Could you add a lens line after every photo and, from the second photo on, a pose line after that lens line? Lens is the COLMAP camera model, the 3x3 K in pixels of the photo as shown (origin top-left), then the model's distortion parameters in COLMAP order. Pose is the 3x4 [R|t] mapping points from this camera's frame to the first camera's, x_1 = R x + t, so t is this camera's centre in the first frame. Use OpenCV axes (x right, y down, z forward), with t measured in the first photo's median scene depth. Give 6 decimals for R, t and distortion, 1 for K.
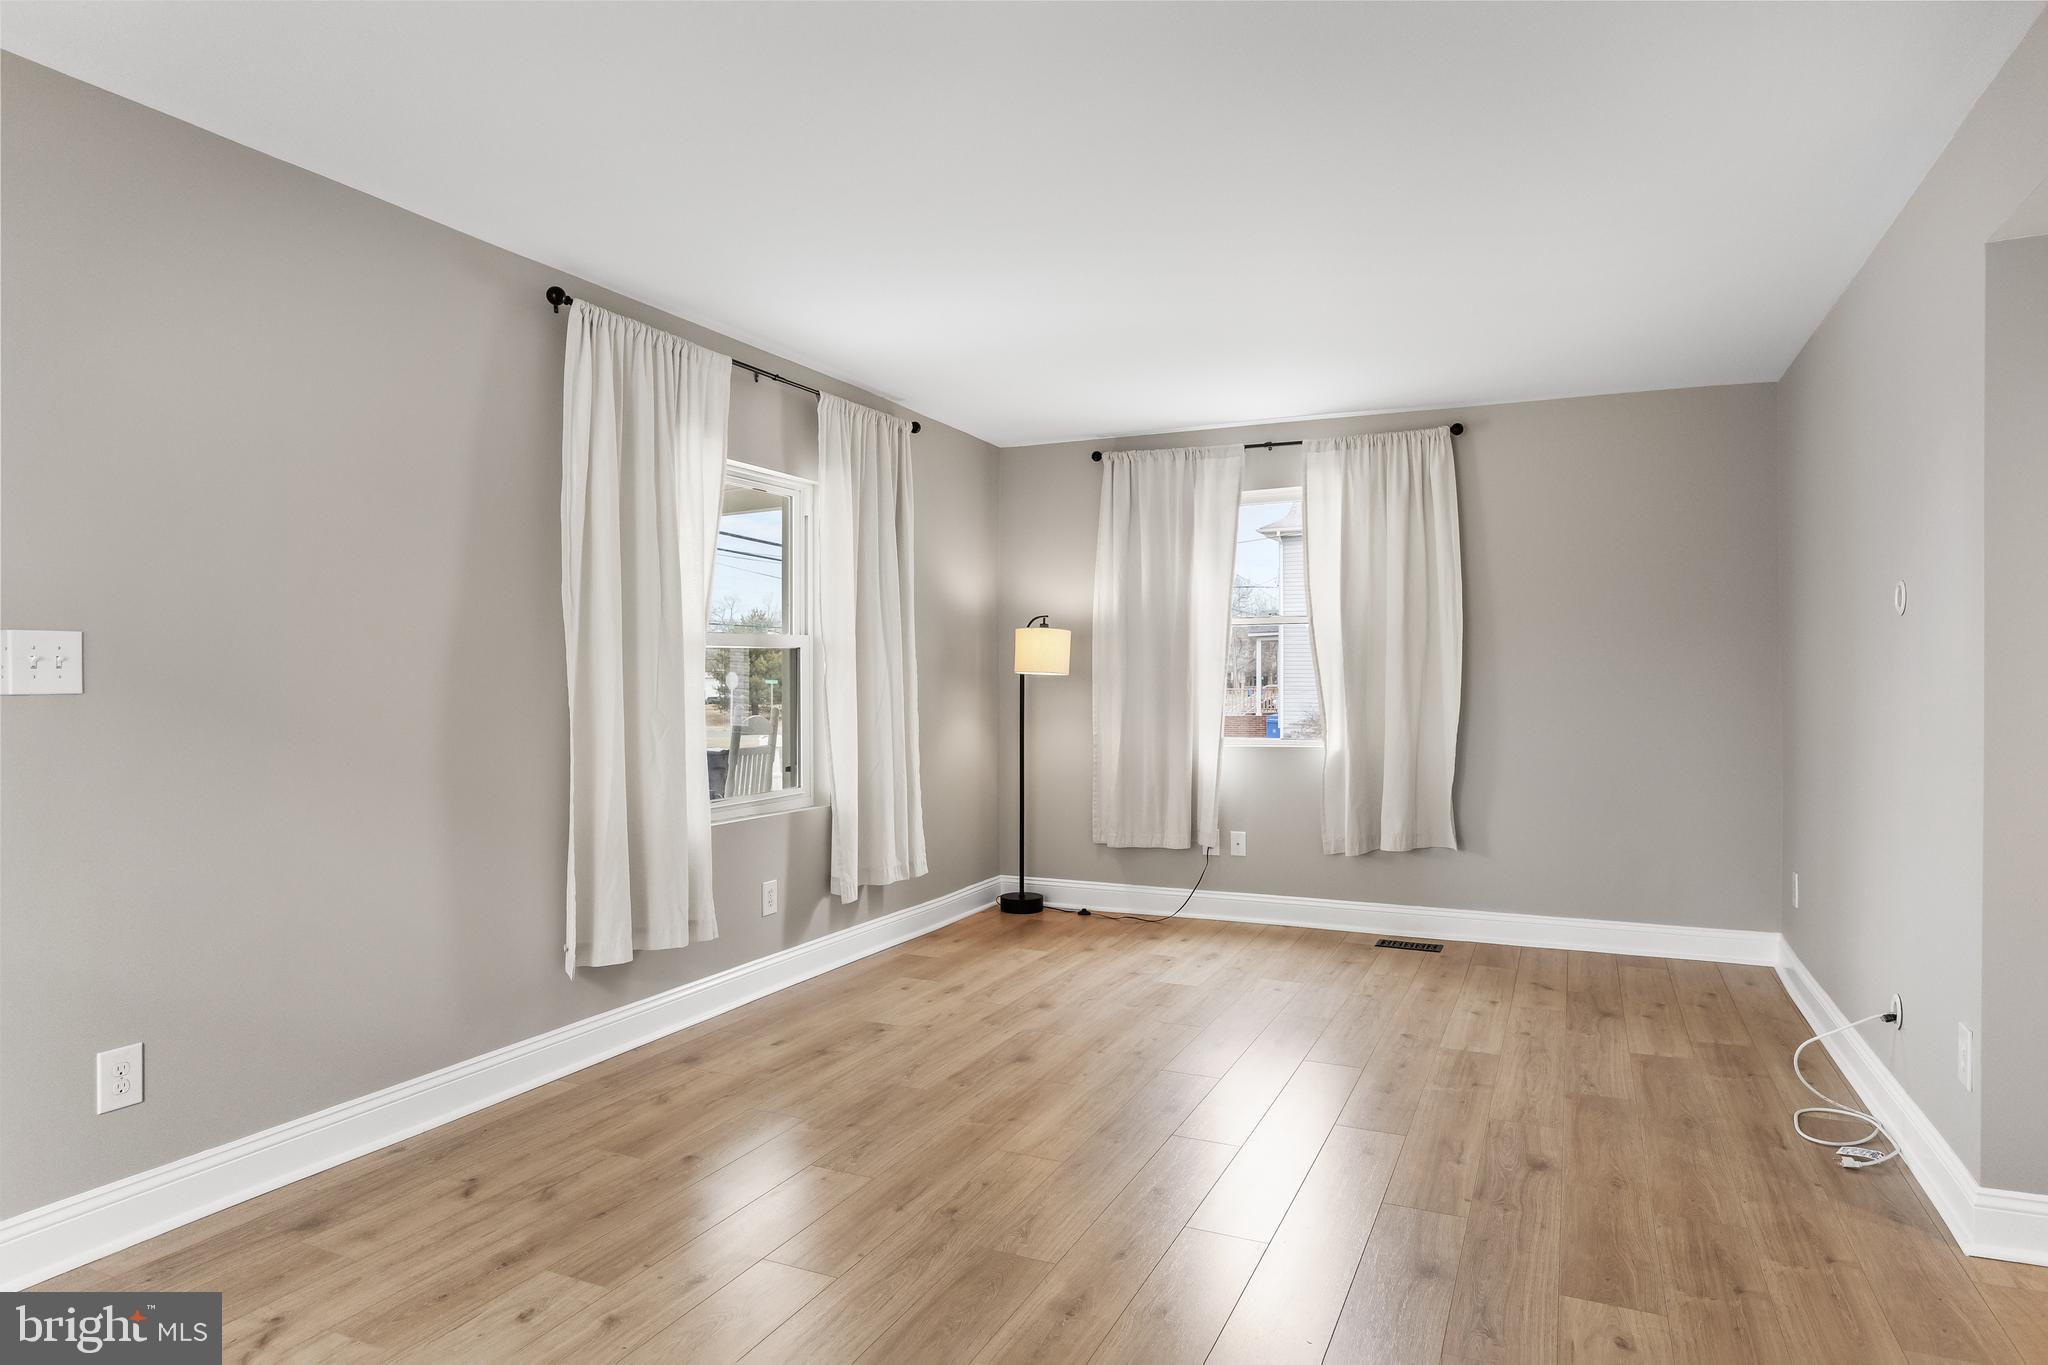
lens RADIAL K [[1181.5, 0, 1023.4], [0, 1181.5, 682.5], [0, 0, 1]] dist [-0.008531, 0.000460]
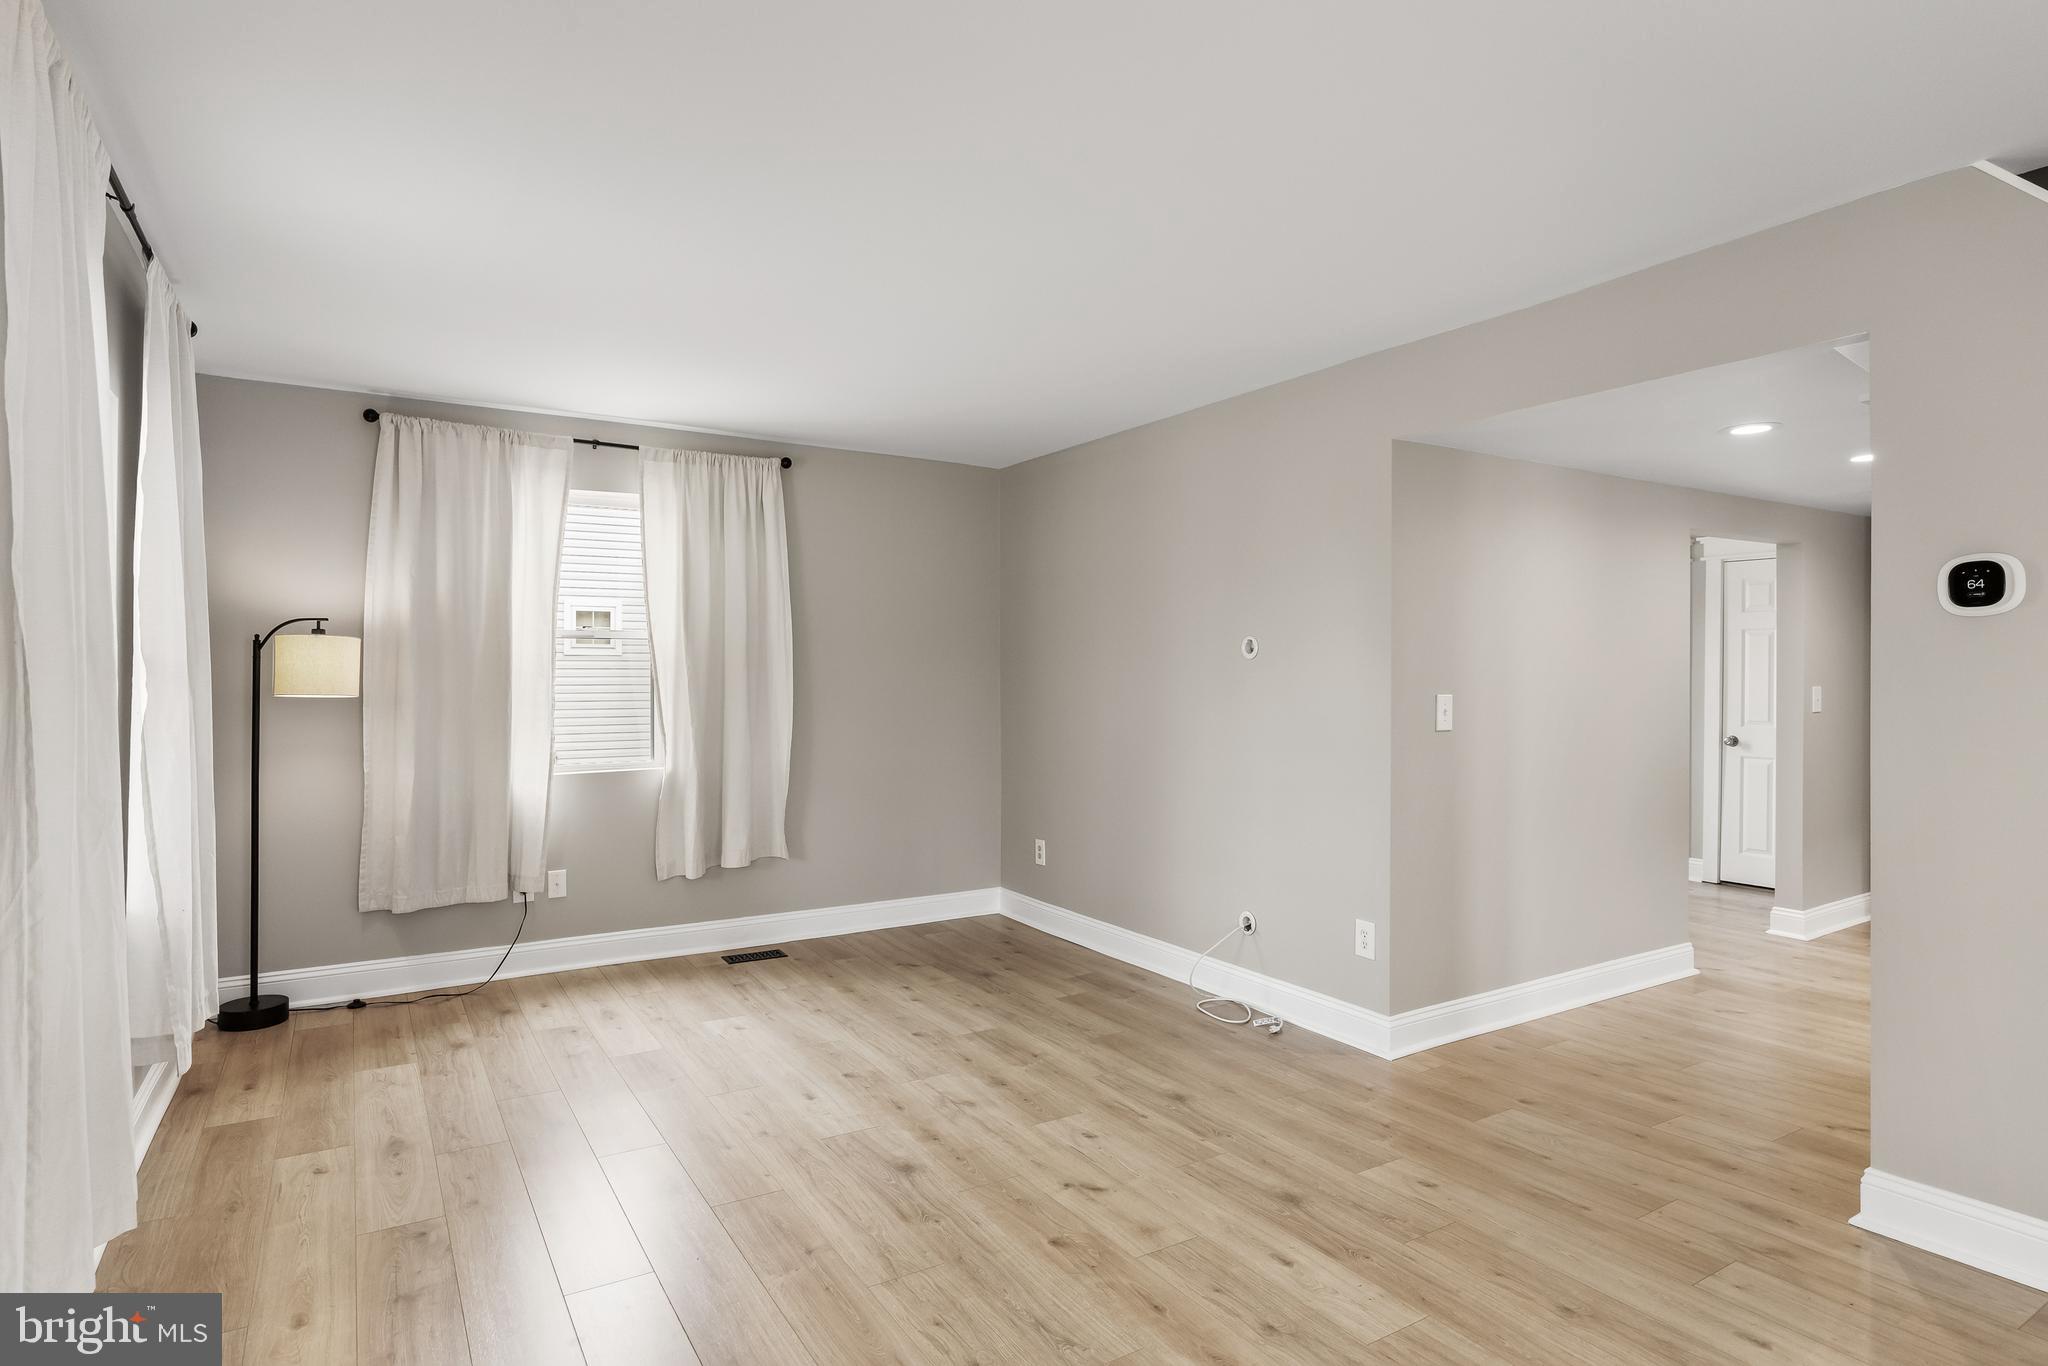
lens RADIAL K [[1098.5, 0, 1029.2], [0, 1098.5, 684.5], [0, 0, 1]] dist [-0.019643, 0.000687]
pose [[0.548403, -0.005981, 0.836193, -0.330486], [0.001609, 0.999980, 0.006097, -0.019432], [-0.836213, -0.001998, 0.548402, 0.264247]]
